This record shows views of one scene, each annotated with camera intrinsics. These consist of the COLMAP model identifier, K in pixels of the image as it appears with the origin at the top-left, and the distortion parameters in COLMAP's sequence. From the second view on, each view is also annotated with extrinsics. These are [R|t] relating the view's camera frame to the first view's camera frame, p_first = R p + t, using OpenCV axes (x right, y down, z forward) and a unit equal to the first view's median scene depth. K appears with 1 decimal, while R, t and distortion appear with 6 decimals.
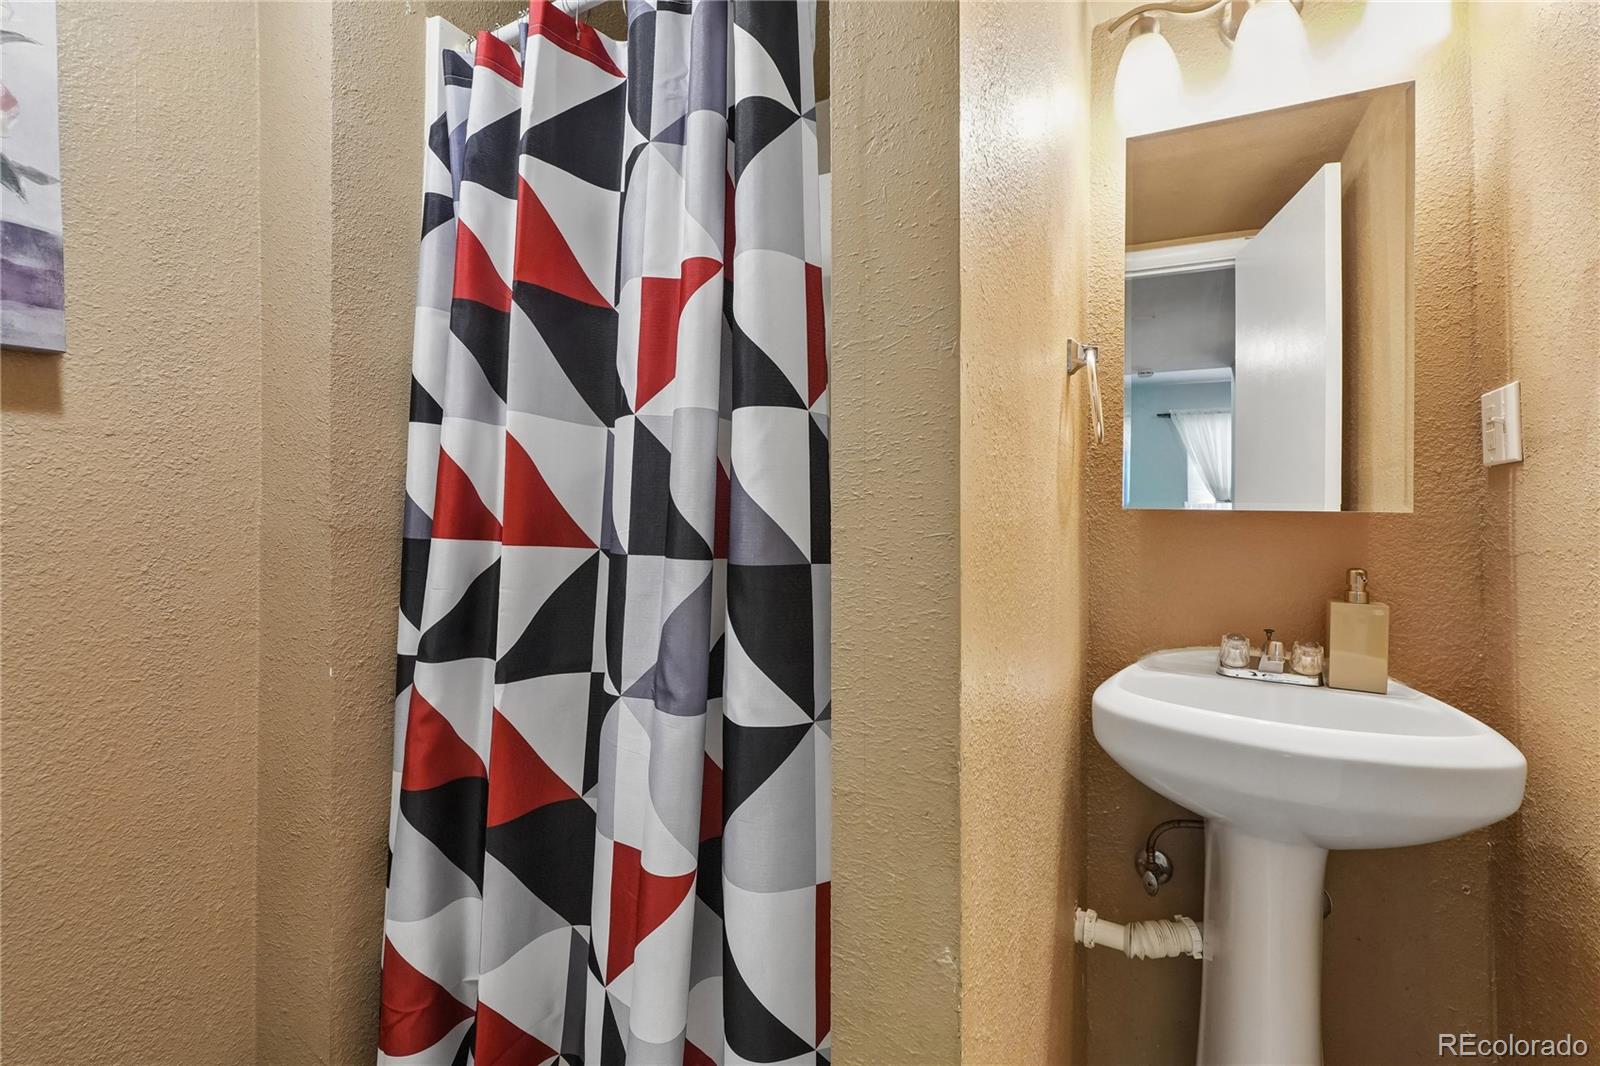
lens RADIAL K [[719.0, 0, 803.5], [0, 719.0, 528.1], [0, 0, 1]] dist [-0.004039, 0.000558]
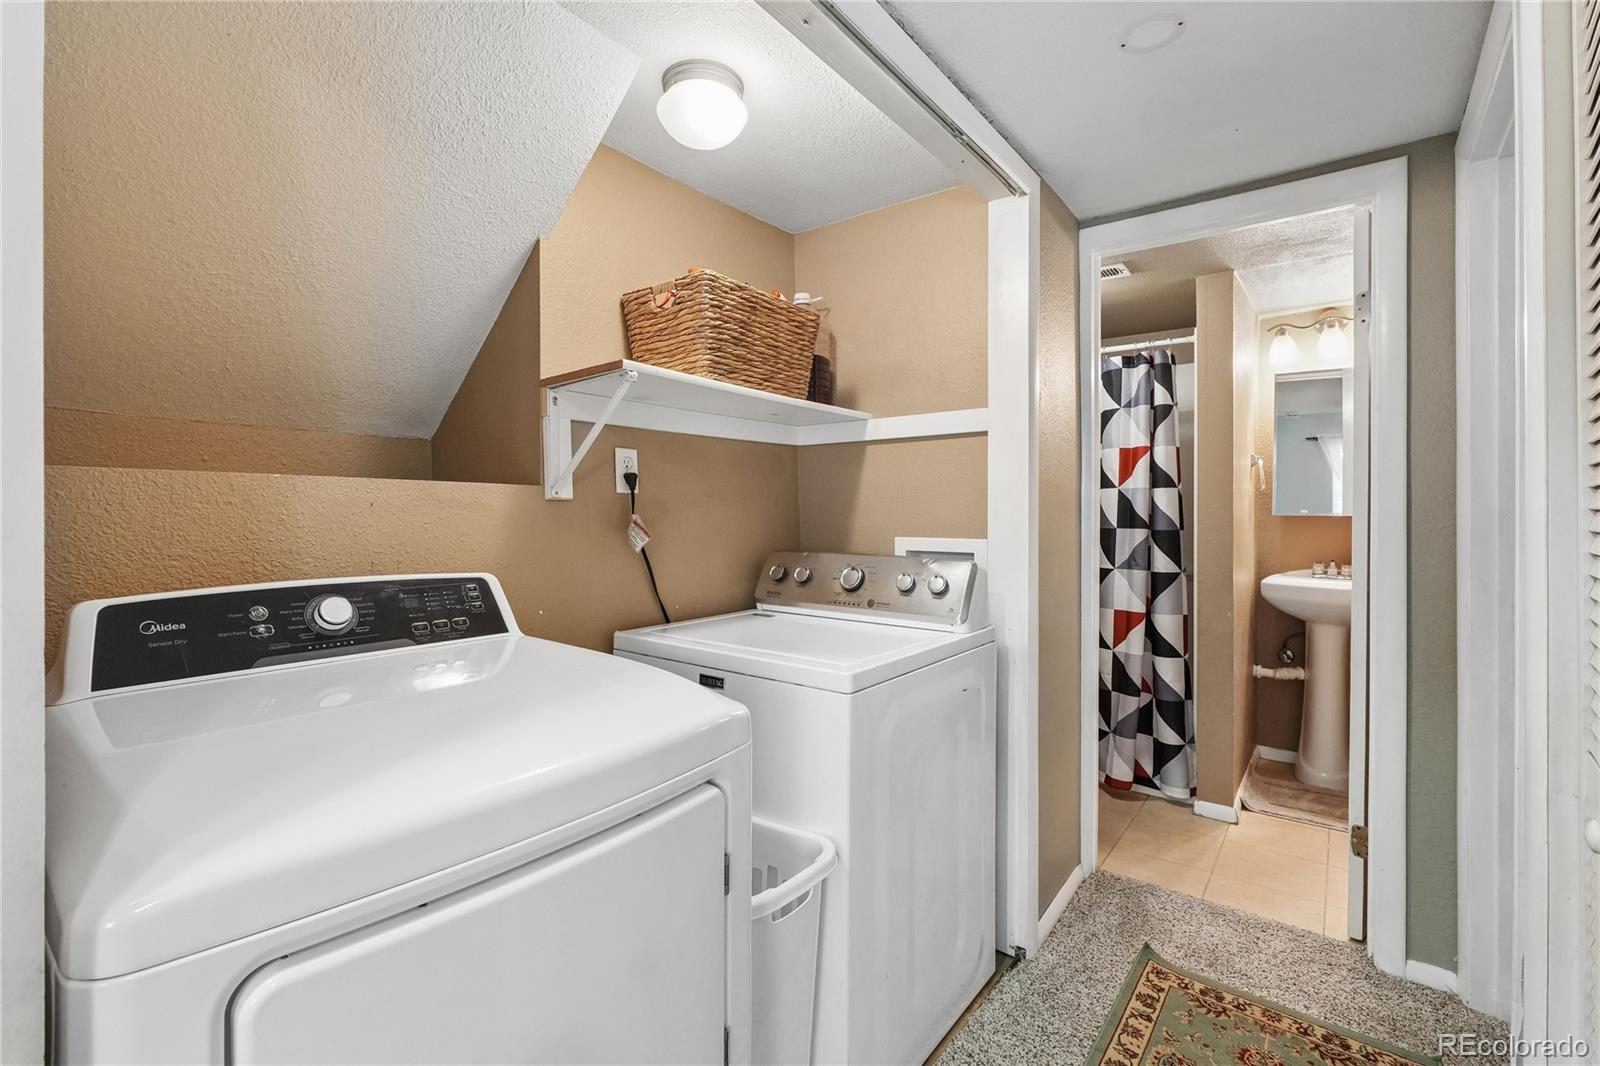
lens RADIAL K [[719.0, 0, 794.9], [0, 719.0, 521.2], [0, 0, 1]] dist [-0.004039, 0.000558]
pose [[0.985247, 0.007646, -0.170965, -0.941802], [-0.010549, 0.999815, -0.016079, 0.061938], [0.170811, 0.017645, 0.985146, -2.141828]]
